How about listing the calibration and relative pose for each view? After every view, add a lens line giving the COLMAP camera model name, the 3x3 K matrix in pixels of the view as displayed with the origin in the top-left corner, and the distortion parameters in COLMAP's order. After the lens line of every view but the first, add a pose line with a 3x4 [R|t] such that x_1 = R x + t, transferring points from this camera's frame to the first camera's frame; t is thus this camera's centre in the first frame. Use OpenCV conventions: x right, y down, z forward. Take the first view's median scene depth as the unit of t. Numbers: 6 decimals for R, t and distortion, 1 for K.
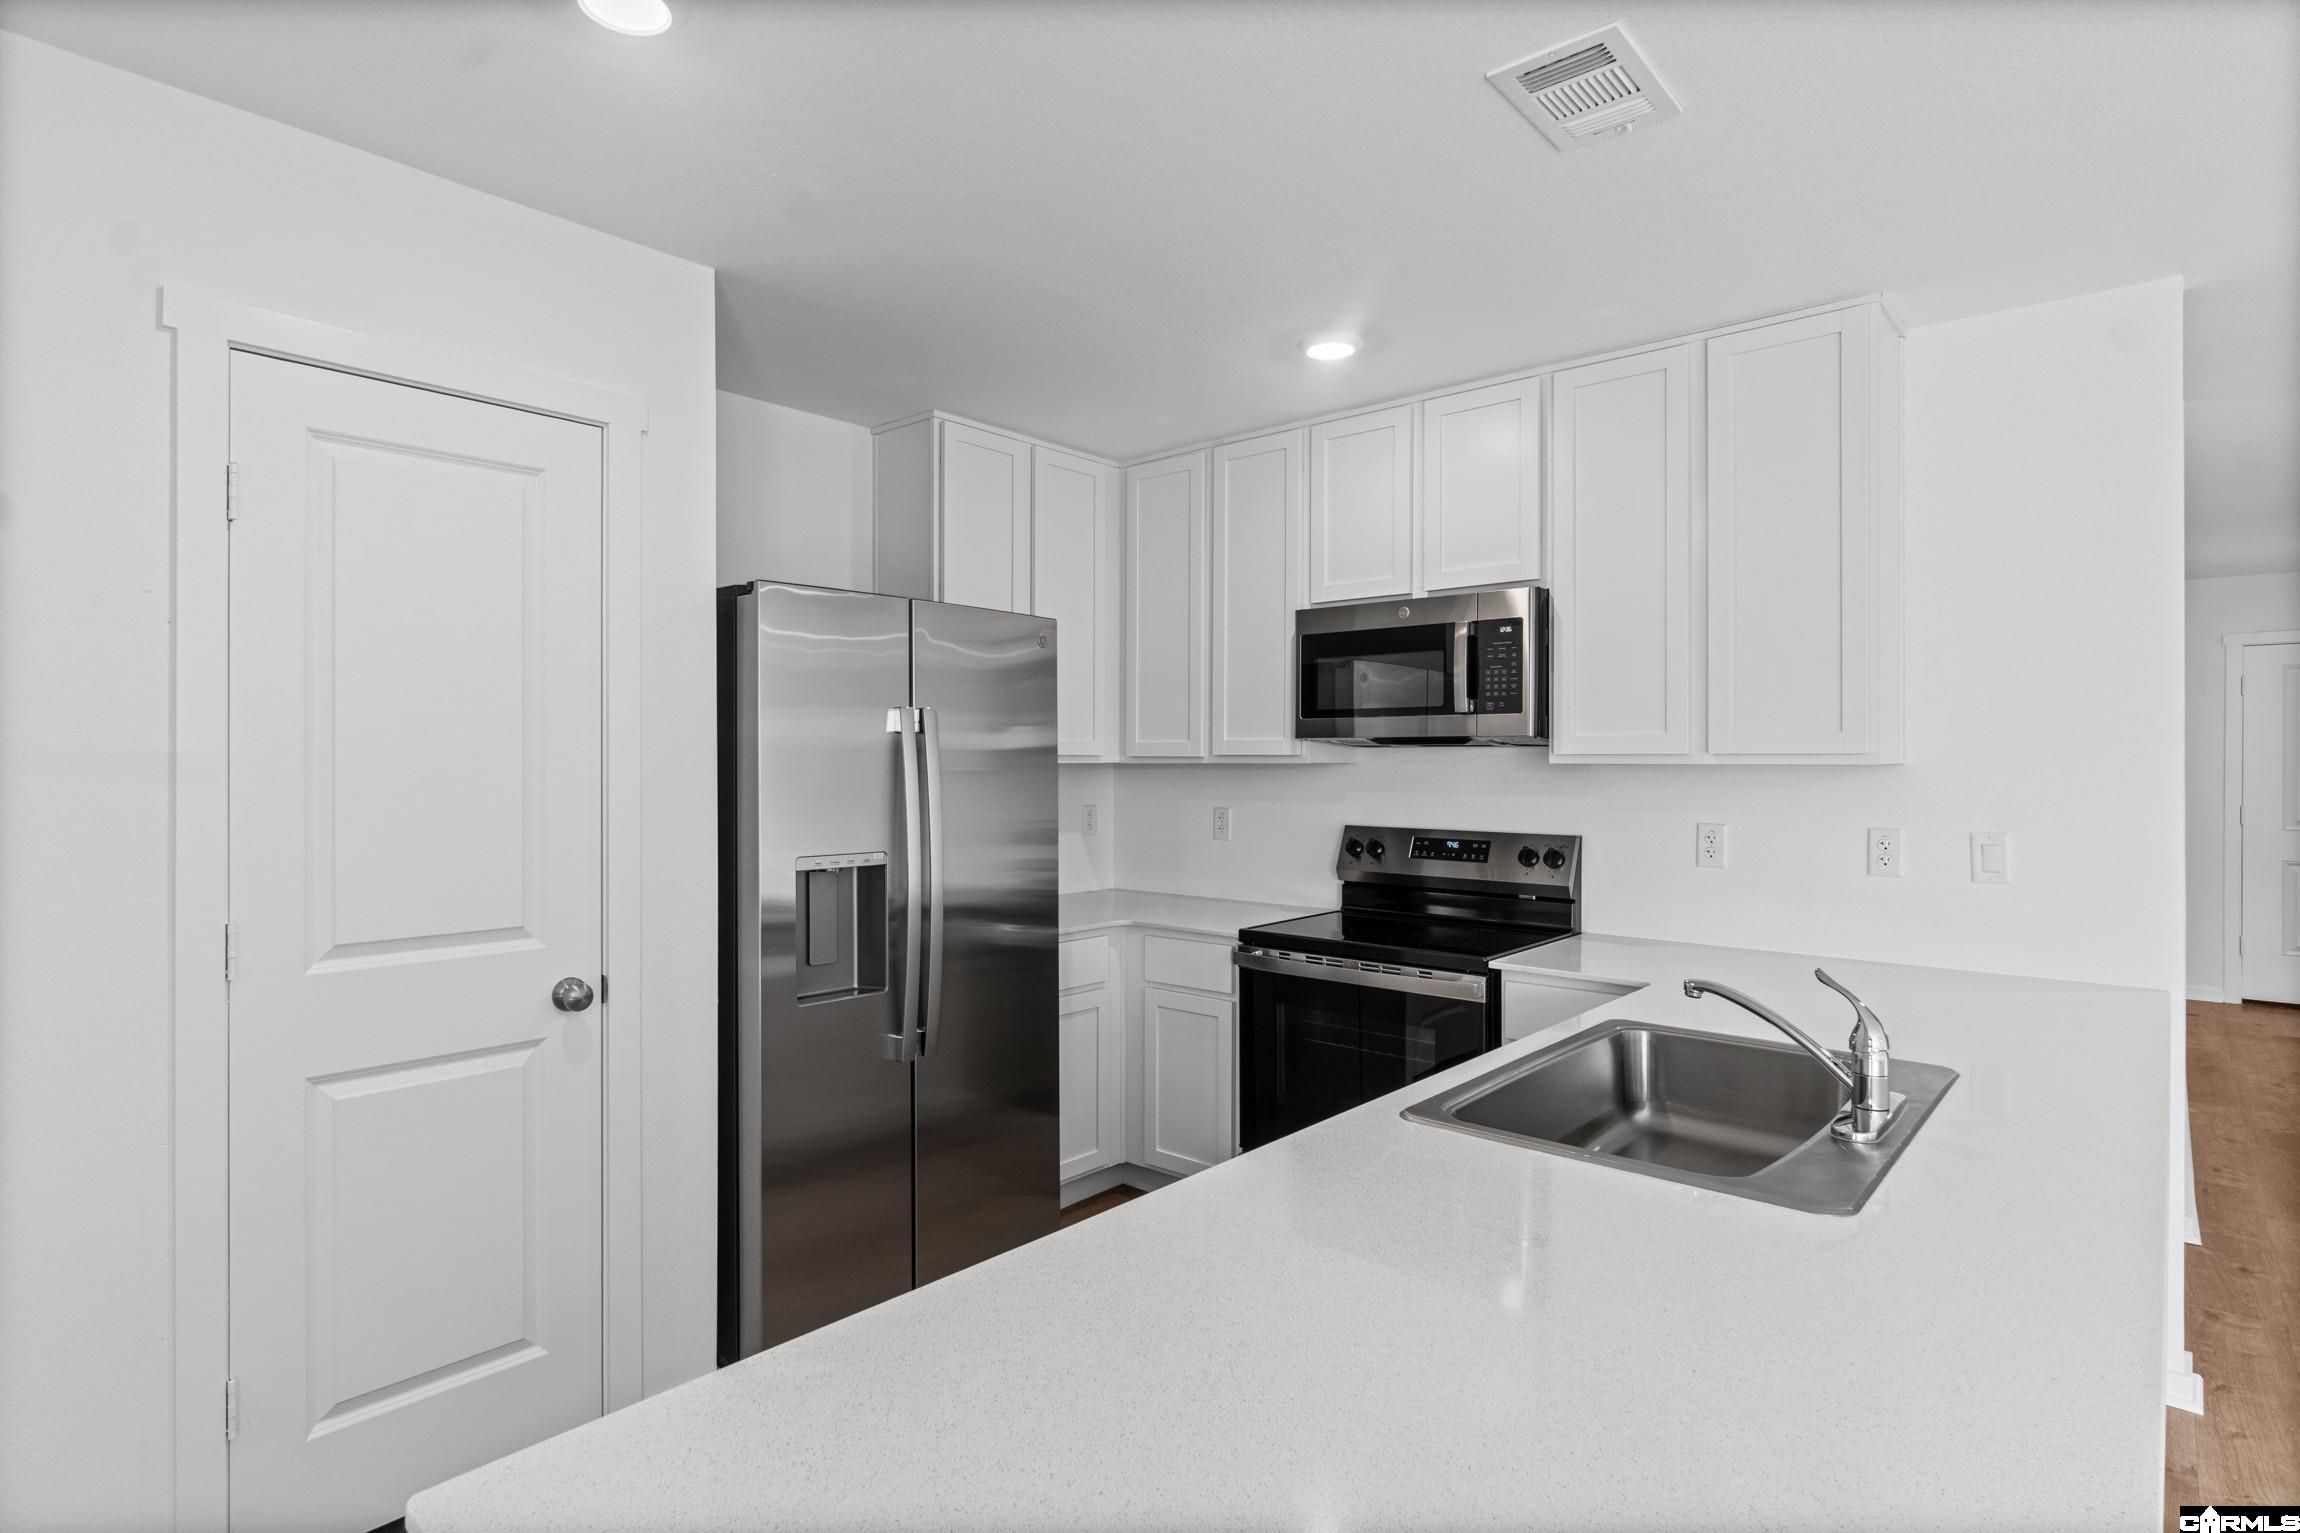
lens RADIAL K [[1177.3, 0, 1133.6], [0, 1177.3, 758.4], [0, 0, 1]] dist [-0.008021, 0.003281]
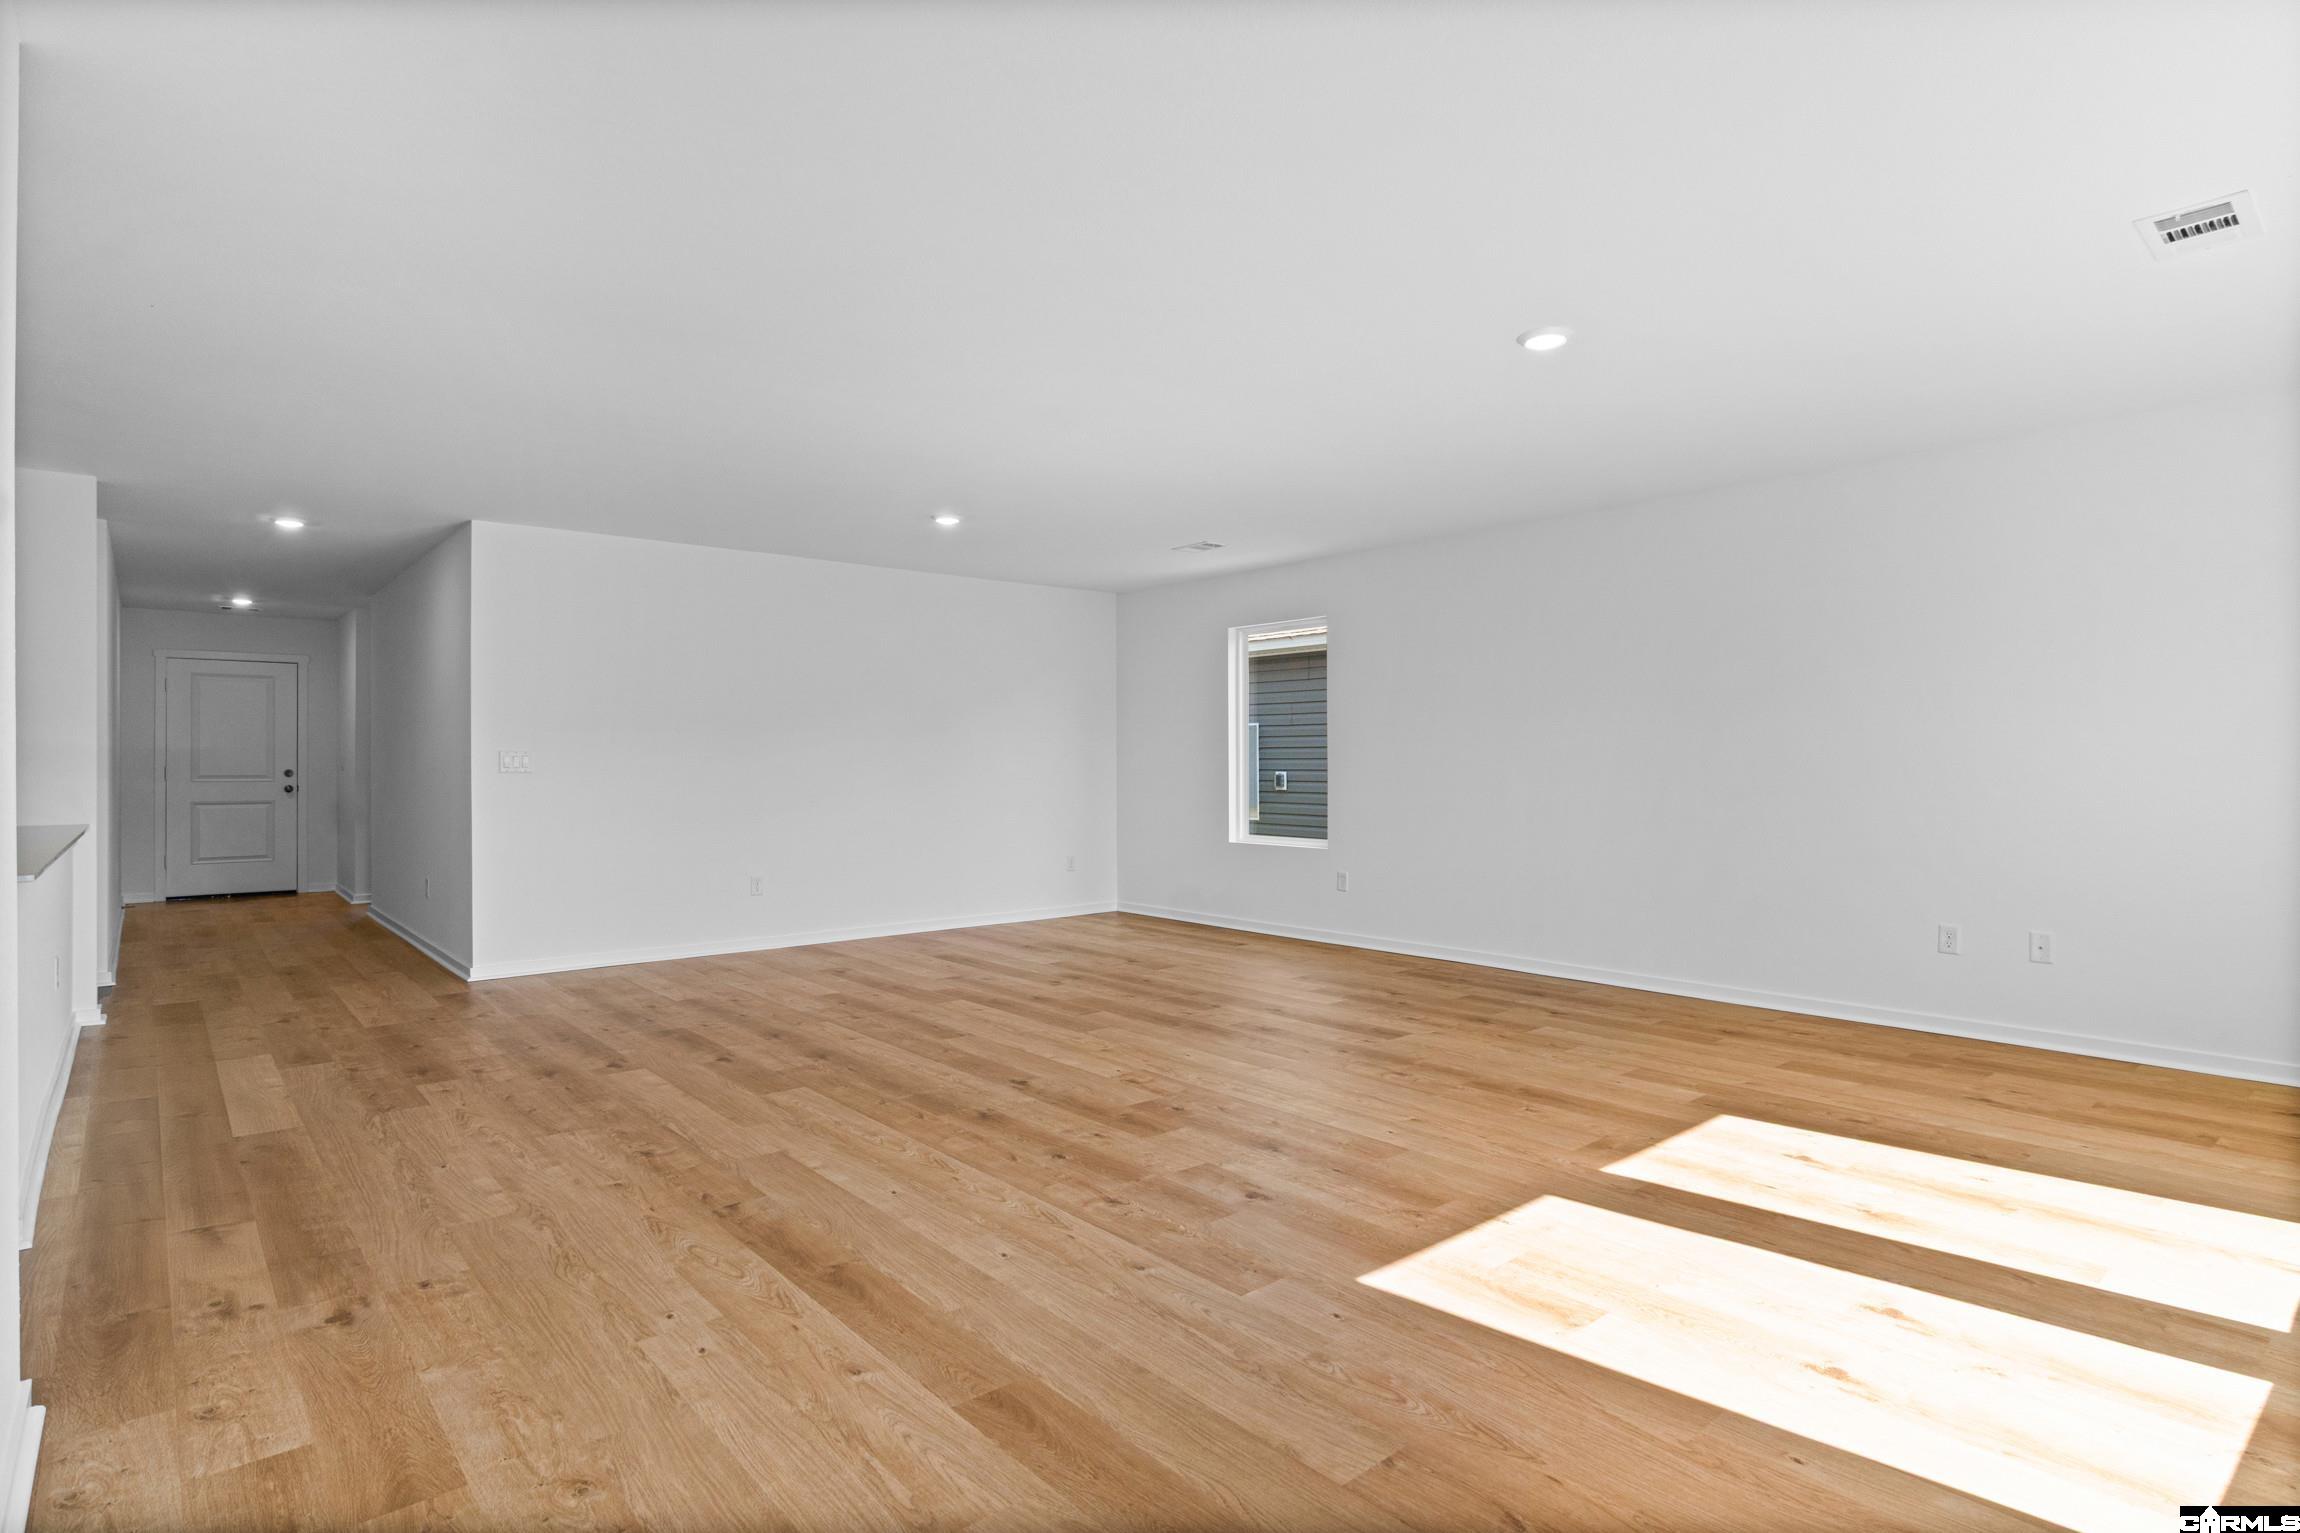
lens RADIAL K [[1177.3, 0, 1133.6], [0, 1177.3, 758.4], [0, 0, 1]] dist [-0.008021, 0.003281]
pose [[0.148533, 0.002027, 0.988905, -0.699934], [0.001563, 0.999996, -0.002285, 0.073234], [-0.988906, 0.001886, 0.148529, -0.892443]]
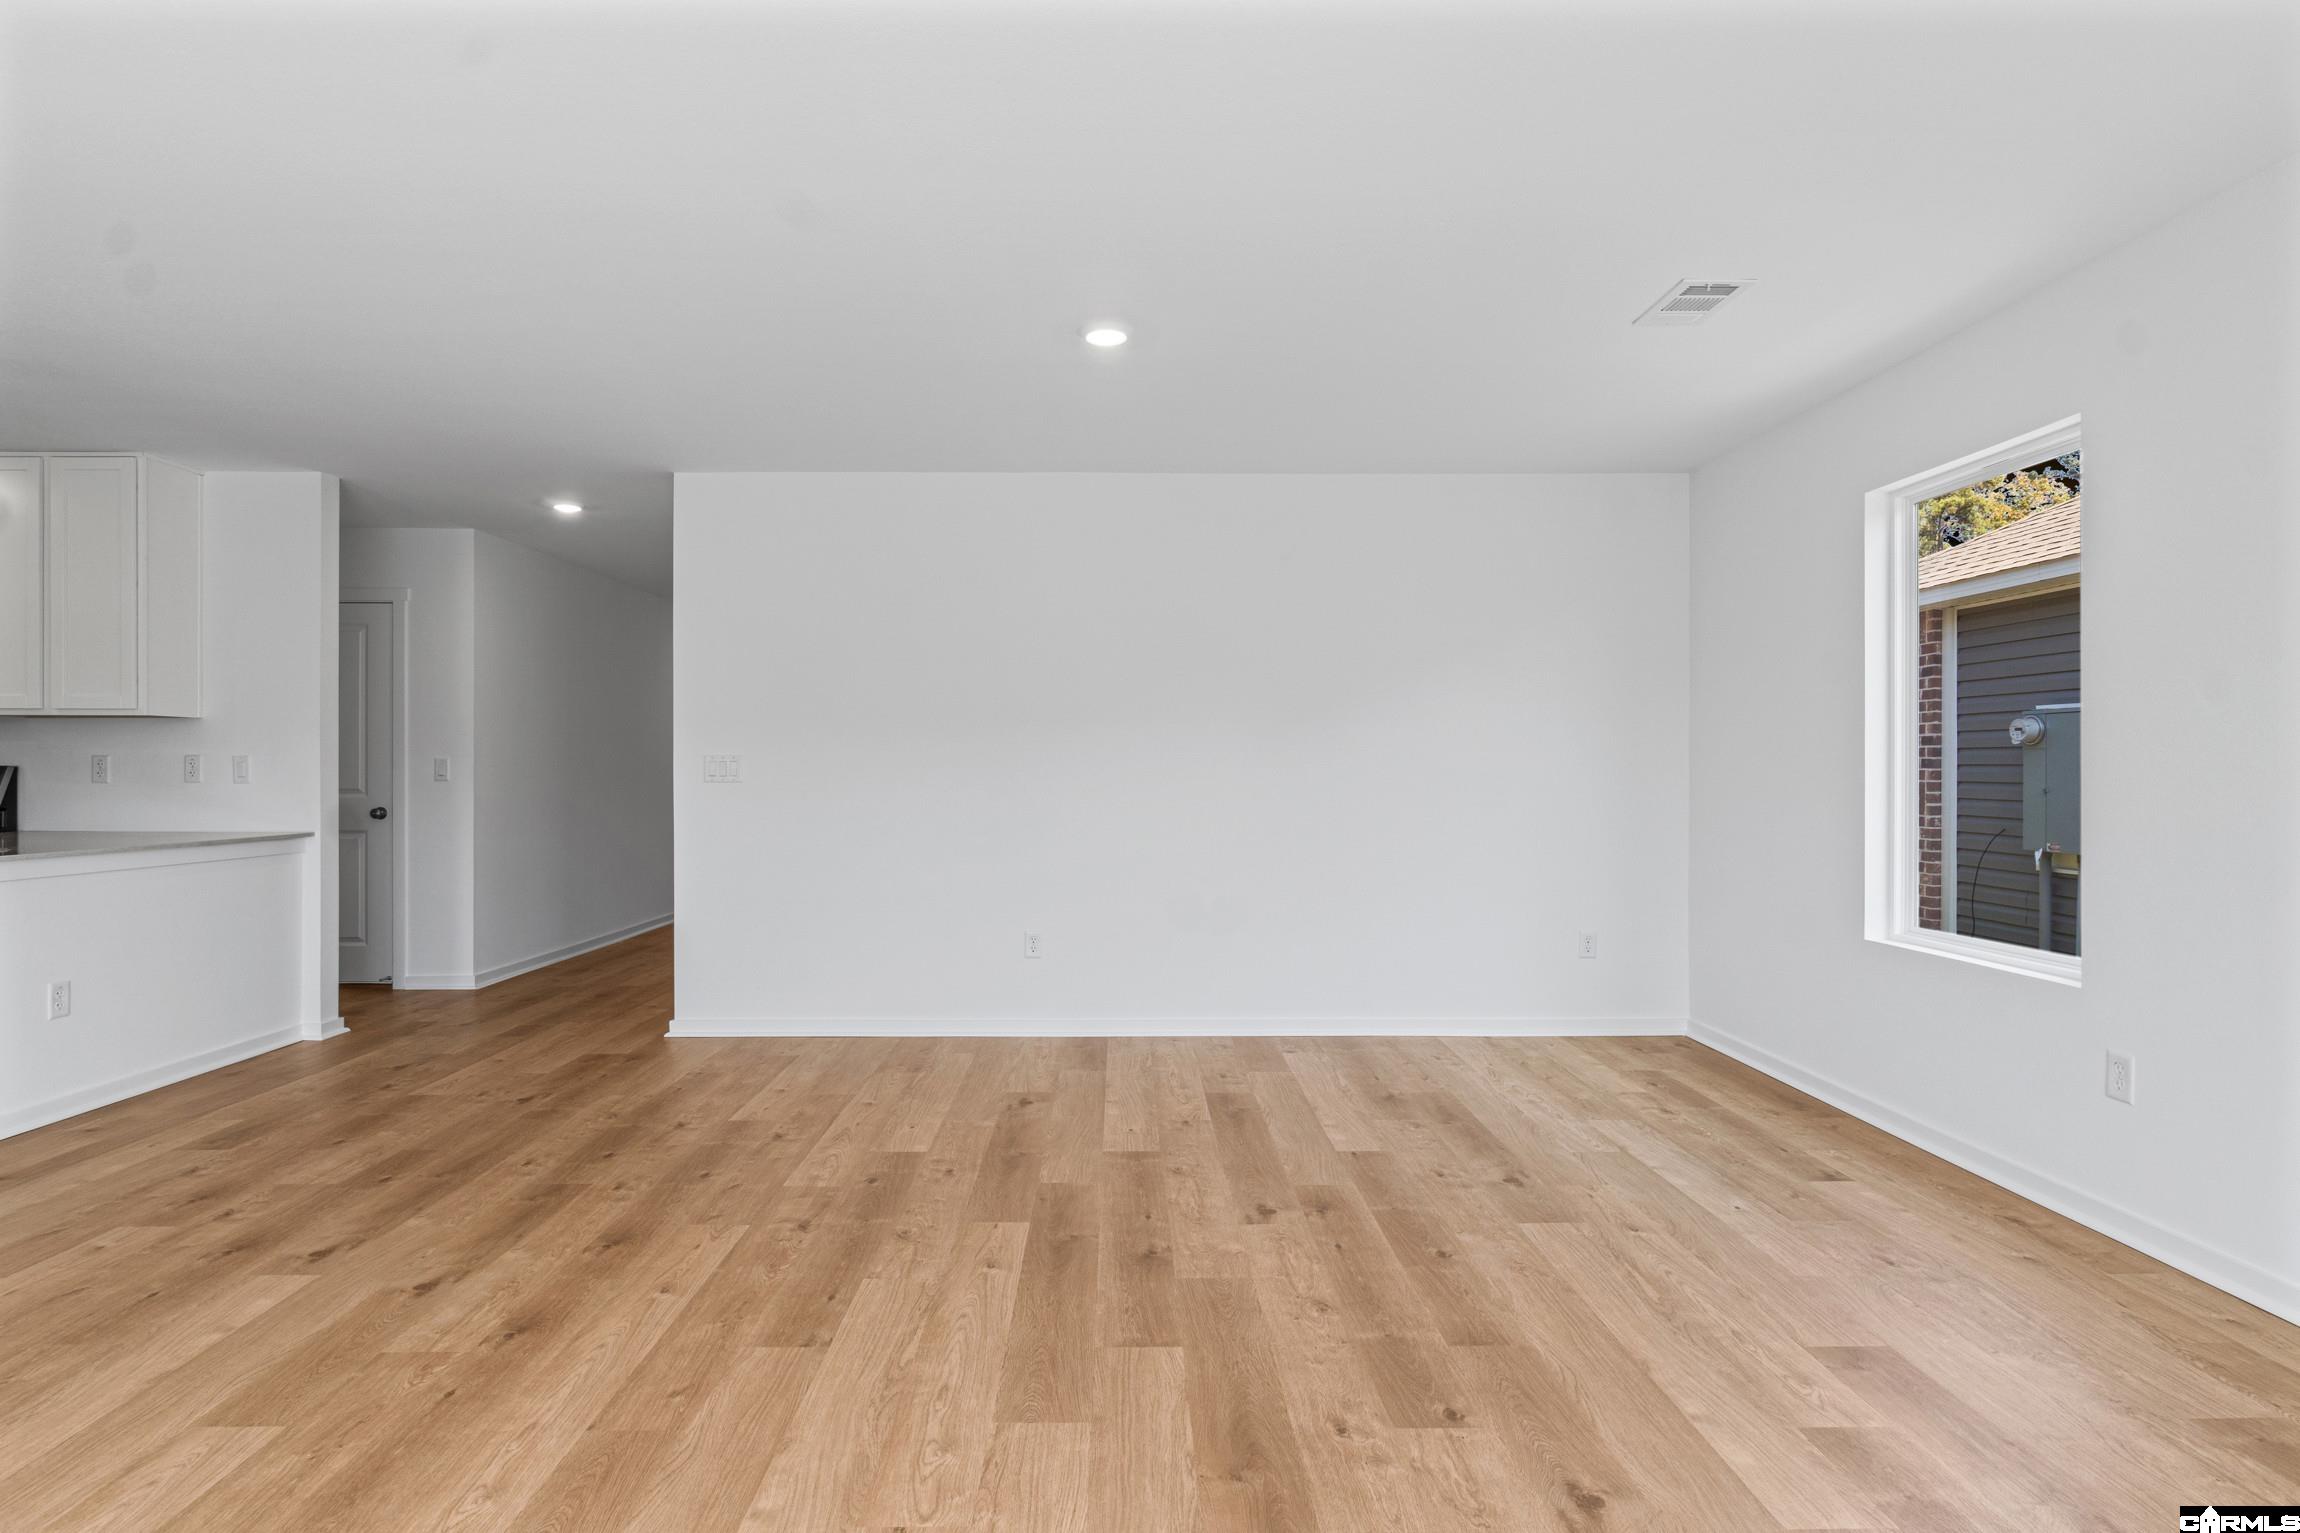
lens RADIAL K [[1178.7, 0, 1132.0], [0, 1178.7, 773.0], [0, 0, 1]] dist [-0.008697, 0.000457]
pose [[0.748215, -0.000948, 0.663455, 0.486384], [-0.001539, 0.999994, 0.003164, 0.072973], [-0.663454, -0.003389, 0.748209, -1.129340]]
